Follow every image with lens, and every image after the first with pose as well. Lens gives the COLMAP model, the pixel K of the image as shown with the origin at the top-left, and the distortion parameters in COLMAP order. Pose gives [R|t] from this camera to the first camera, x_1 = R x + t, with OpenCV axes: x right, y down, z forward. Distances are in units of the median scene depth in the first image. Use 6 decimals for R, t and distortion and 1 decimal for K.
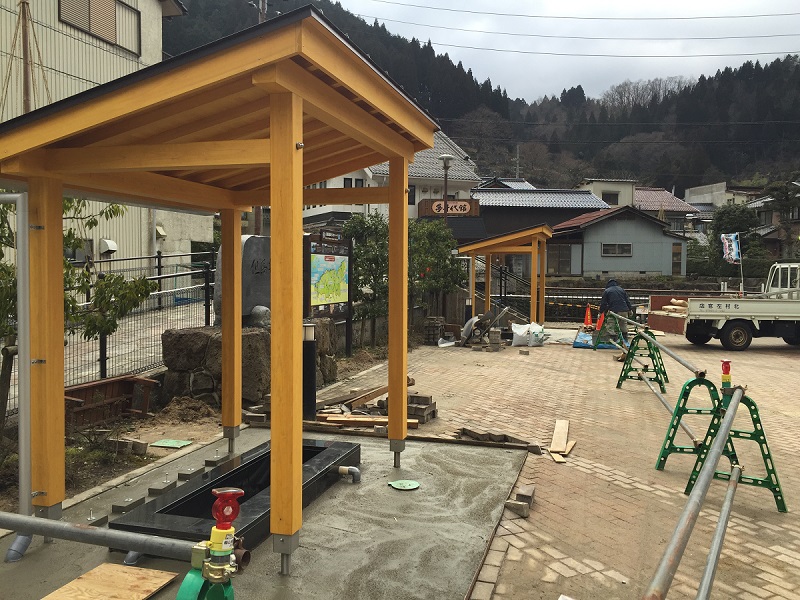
lens RADIAL K [[679.6, 0, 399.7], [0, 679.6, 297.4], [0, 0, 1]] dist [0.049913, -0.005954]
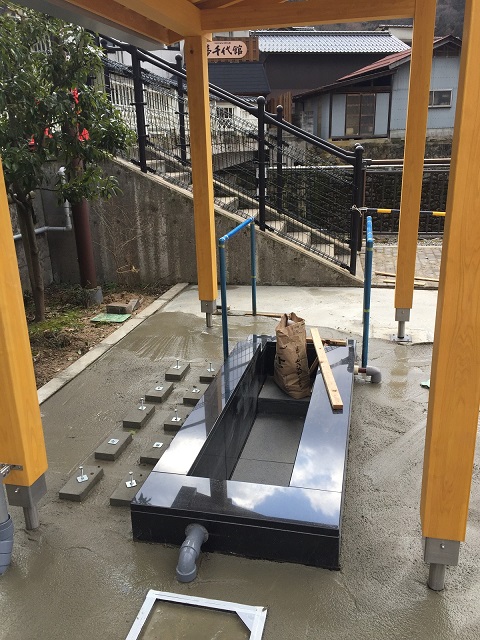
lens RADIAL K [[543.7, 0, 240.5], [0, 543.7, 320.0], [0, 0, 1]] dist [0.049913, -0.005954]
pose [[0.997955, -0.047001, 0.043323, 0.053809], [0.033170, 0.960130, 0.277578, -0.008811], [-0.054643, -0.275574, 0.959726, 0.305668]]
